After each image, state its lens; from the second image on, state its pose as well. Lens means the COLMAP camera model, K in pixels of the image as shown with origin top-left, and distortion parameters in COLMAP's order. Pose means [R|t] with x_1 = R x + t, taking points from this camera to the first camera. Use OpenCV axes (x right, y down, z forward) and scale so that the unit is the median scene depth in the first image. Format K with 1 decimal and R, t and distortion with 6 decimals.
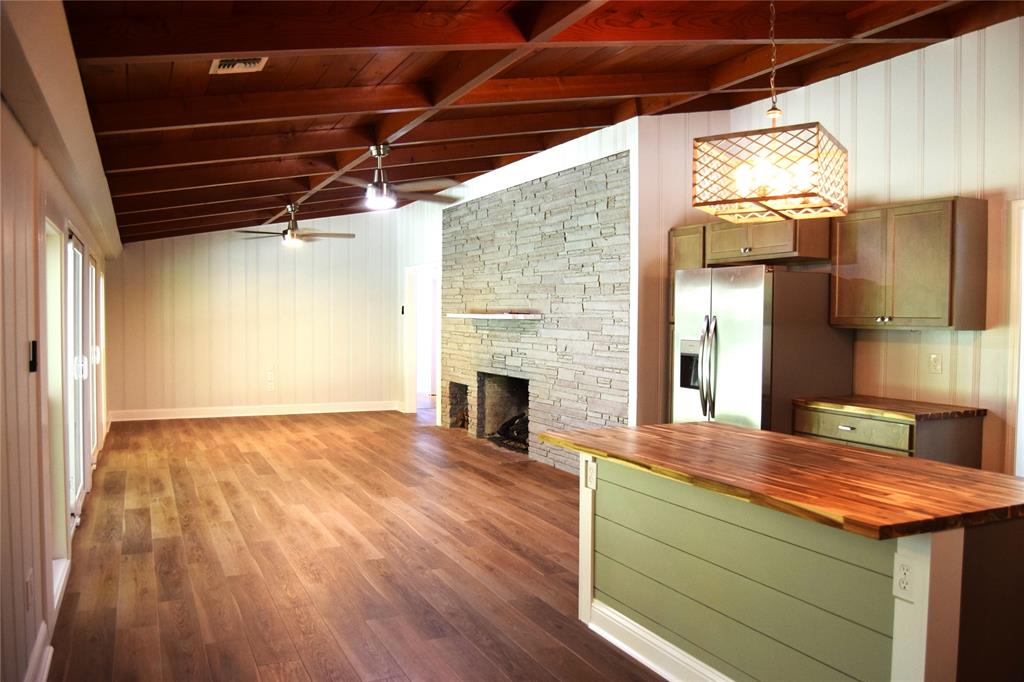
lens RADIAL K [[797.8, 0, 512.8], [0, 797.8, 342.7], [0, 0, 1]] dist [-0.094017, 0.029907]
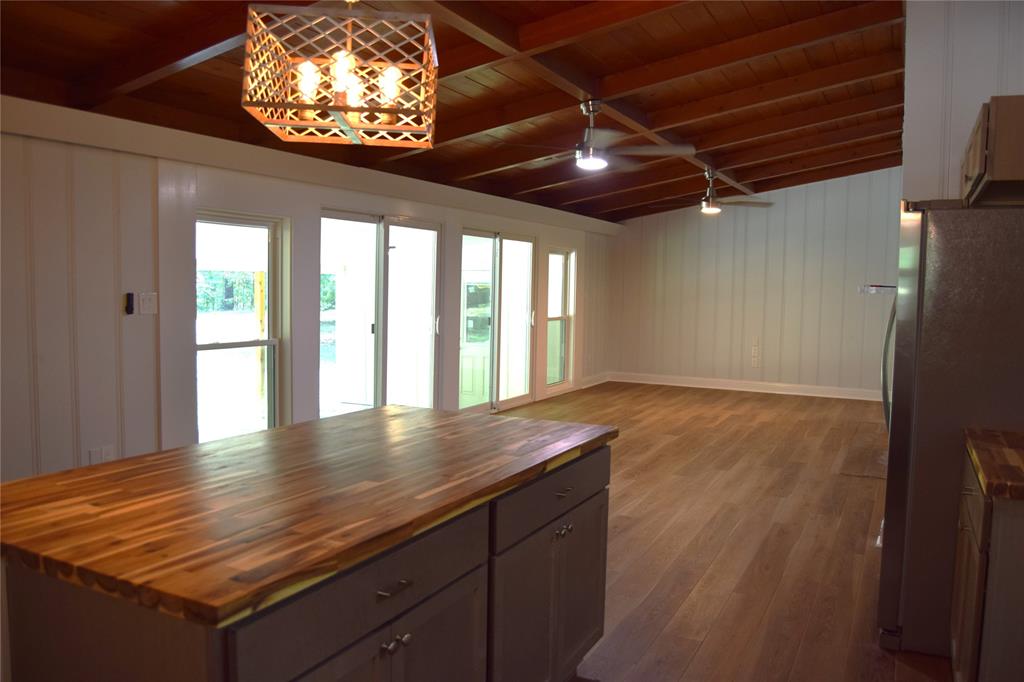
lens RADIAL K [[797.8, 0, 516.7], [0, 797.8, 342.1], [0, 0, 1]] dist [-0.094017, 0.029907]
pose [[0.613233, 0.062605, -0.787417, 0.407731], [-0.041532, 0.998031, 0.047005, -0.003581], [0.788809, 0.003878, 0.614626, 0.268721]]
